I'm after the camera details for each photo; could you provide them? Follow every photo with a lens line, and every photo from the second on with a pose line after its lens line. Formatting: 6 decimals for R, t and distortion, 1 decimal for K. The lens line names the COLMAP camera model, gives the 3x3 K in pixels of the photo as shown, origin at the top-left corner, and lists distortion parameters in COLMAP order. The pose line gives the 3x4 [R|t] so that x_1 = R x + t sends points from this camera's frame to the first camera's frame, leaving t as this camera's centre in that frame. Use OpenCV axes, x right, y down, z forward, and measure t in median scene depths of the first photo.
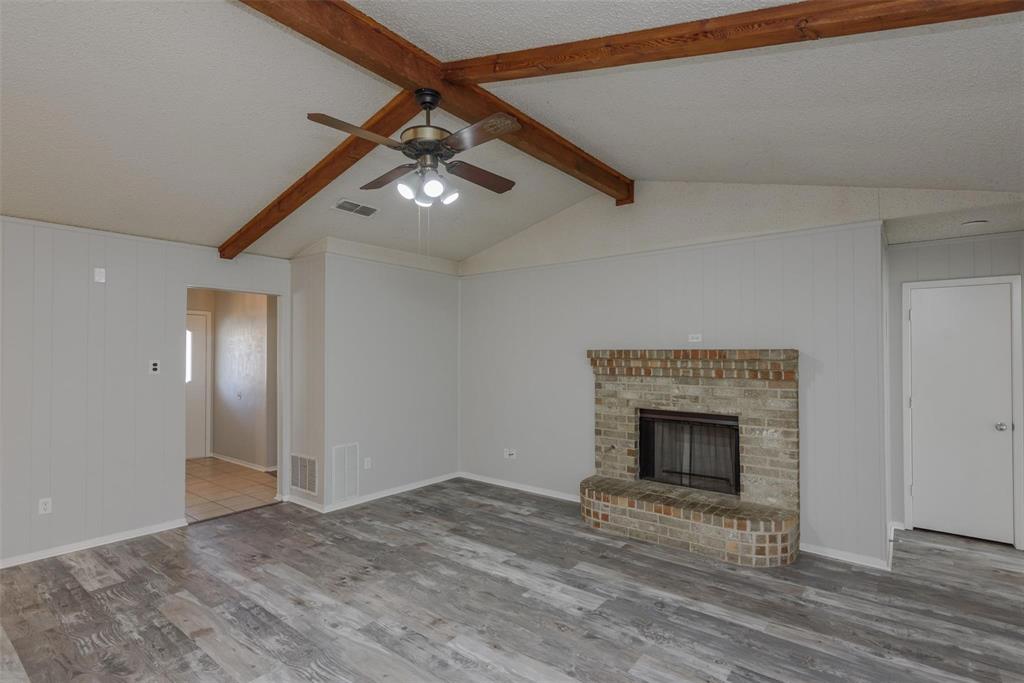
lens RADIAL K [[500.0, 0, 514.1], [0, 500.0, 344.9], [0, 0, 1]] dist [0.012313, -0.004029]
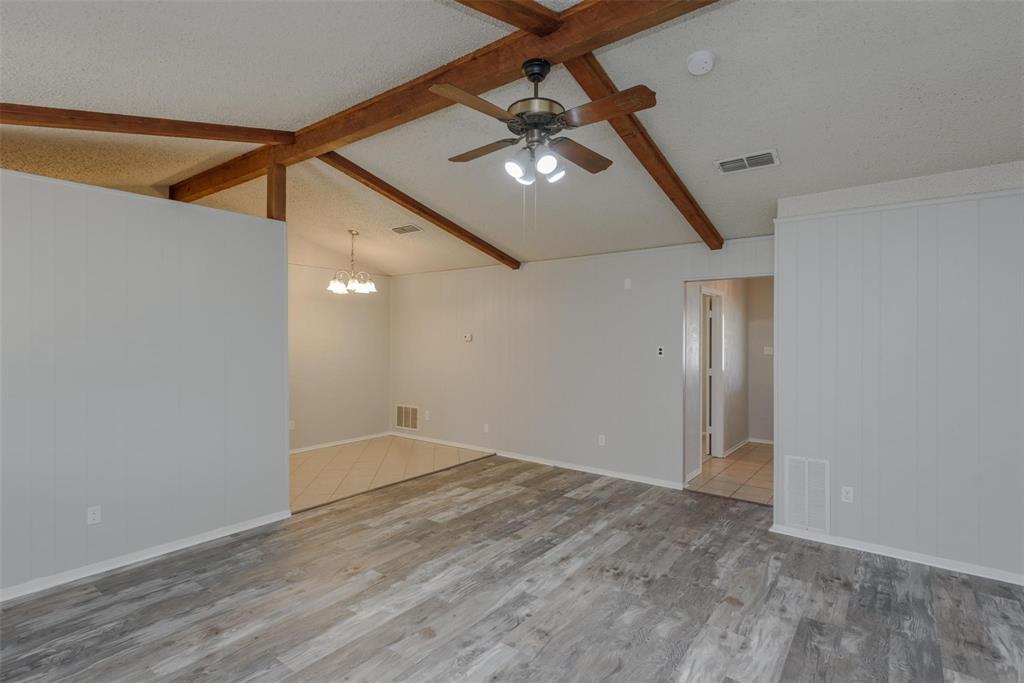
lens RADIAL K [[500.0, 0, 512.2], [0, 500.0, 335.8], [0, 0, 1]] dist [0.012313, -0.004029]
pose [[0.014510, -0.008658, -0.999857, 0.540770], [0.015507, 0.999844, -0.008433, 0.010816], [0.999774, -0.015383, 0.014642, 0.662111]]
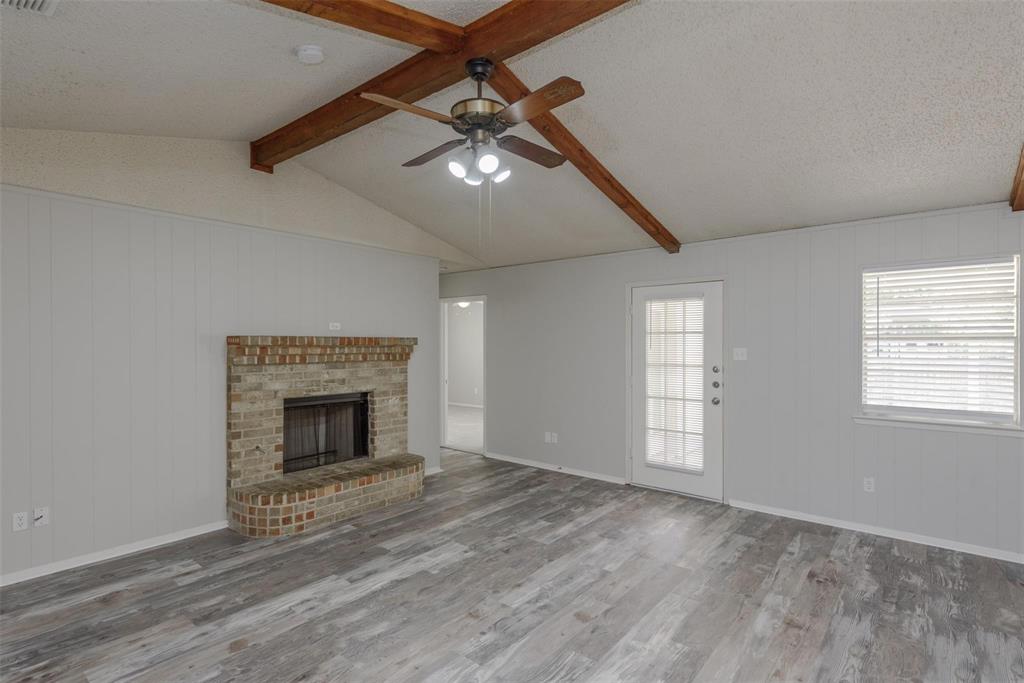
lens RADIAL K [[500.0, 0, 514.7], [0, 500.0, 346.2], [0, 0, 1]] dist [0.012313, -0.004029]
pose [[0.025584, -0.008477, 0.999637, -0.789504], [-0.018266, 0.999793, 0.008946, 0.014134], [-0.999506, -0.018489, 0.025424, 0.638560]]
